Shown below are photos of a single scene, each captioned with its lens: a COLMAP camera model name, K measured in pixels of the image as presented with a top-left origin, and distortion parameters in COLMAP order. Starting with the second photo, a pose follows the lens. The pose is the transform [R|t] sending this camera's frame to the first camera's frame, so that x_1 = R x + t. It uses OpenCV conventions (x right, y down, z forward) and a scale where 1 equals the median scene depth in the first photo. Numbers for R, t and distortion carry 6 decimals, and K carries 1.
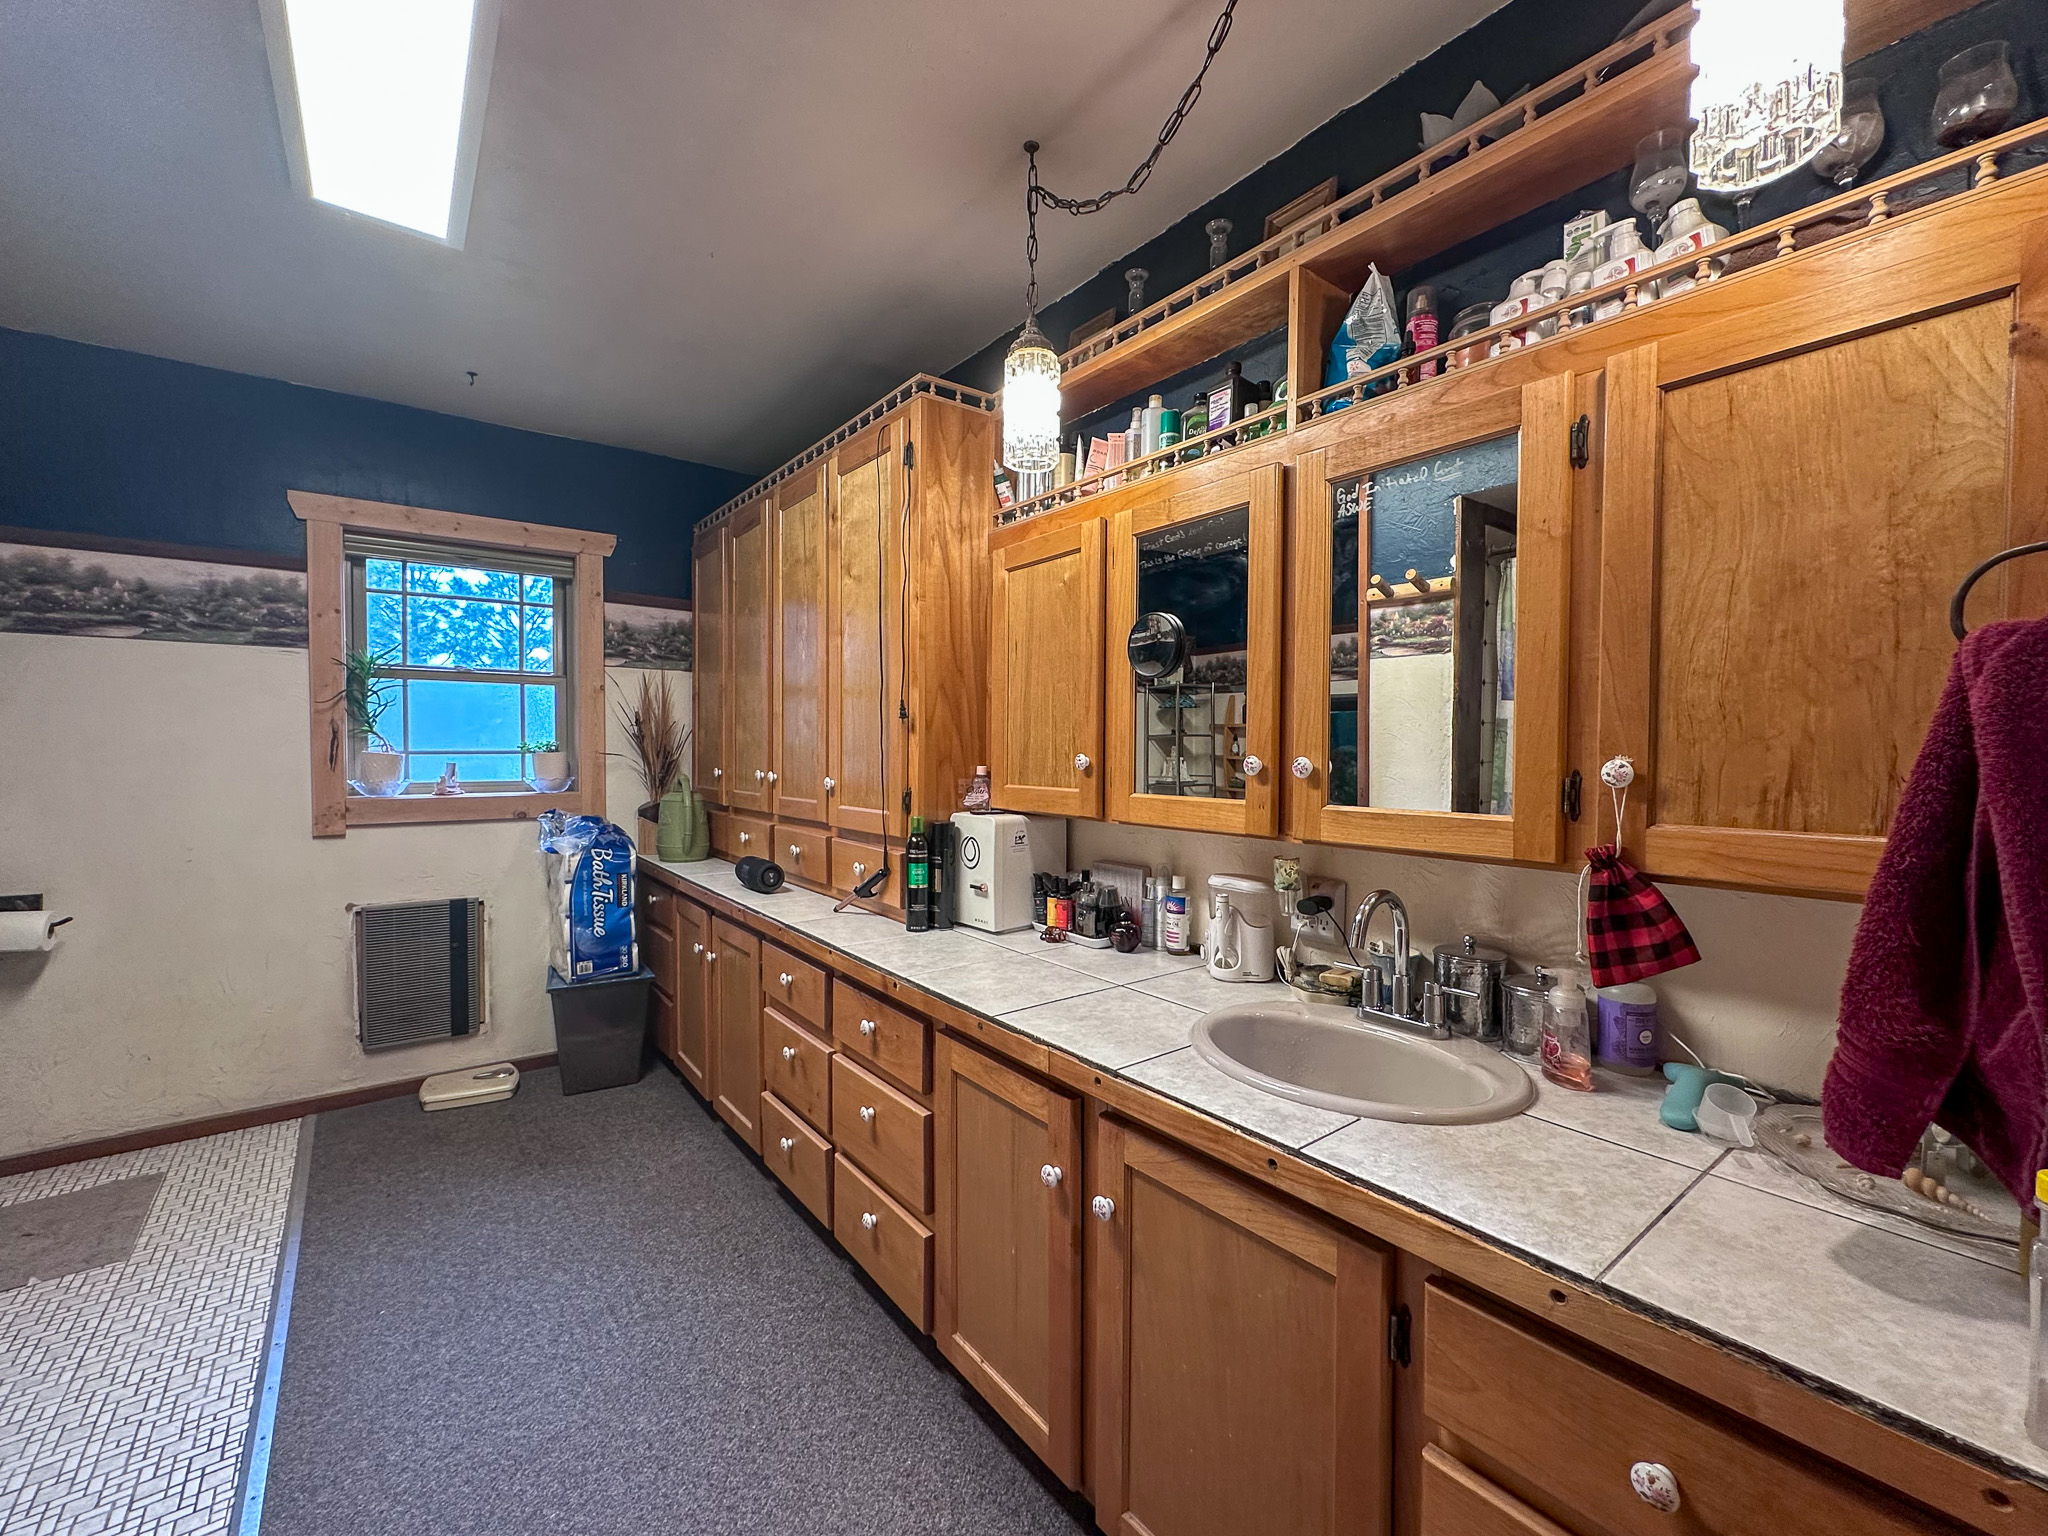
lens RADIAL K [[851.3, 0, 1041.0], [0, 851.3, 766.9], [0, 0, 1]] dist [-0.002524, -0.000247]
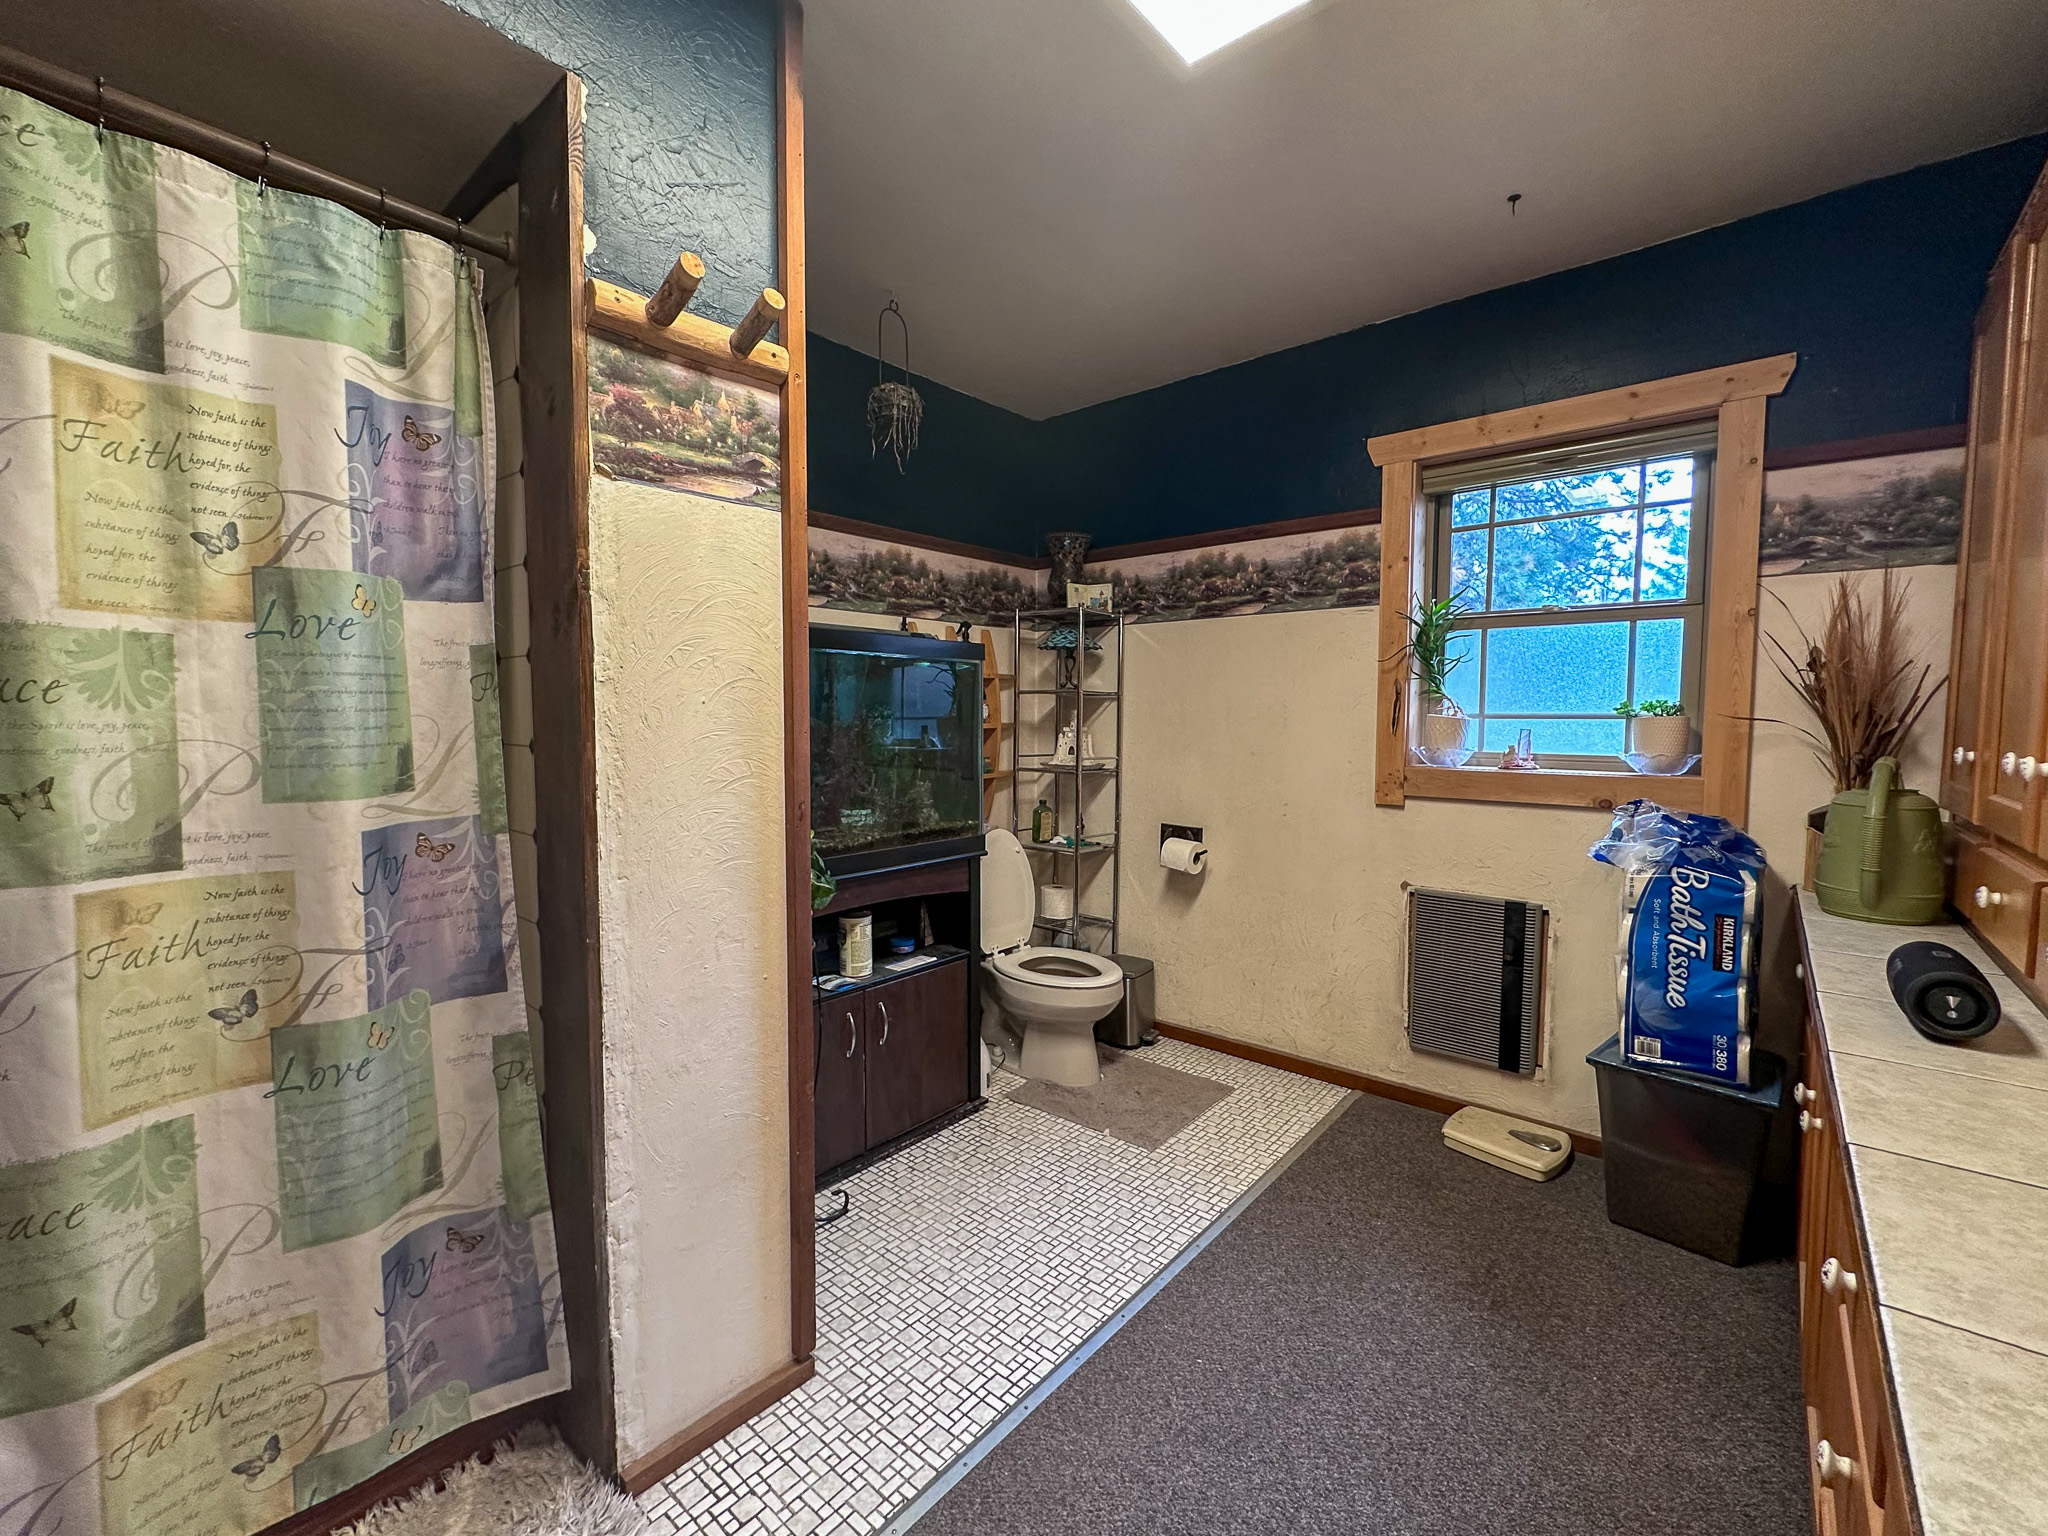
lens RADIAL K [[851.3, 0, 1041.0], [0, 851.3, 766.9], [0, 0, 1]] dist [-0.002524, -0.000247]
pose [[0.187230, 0.053724, -0.980846, 0.001474], [-0.028486, 0.998380, 0.049247, 0.004172], [0.981903, 0.018720, 0.188457, 0.420913]]
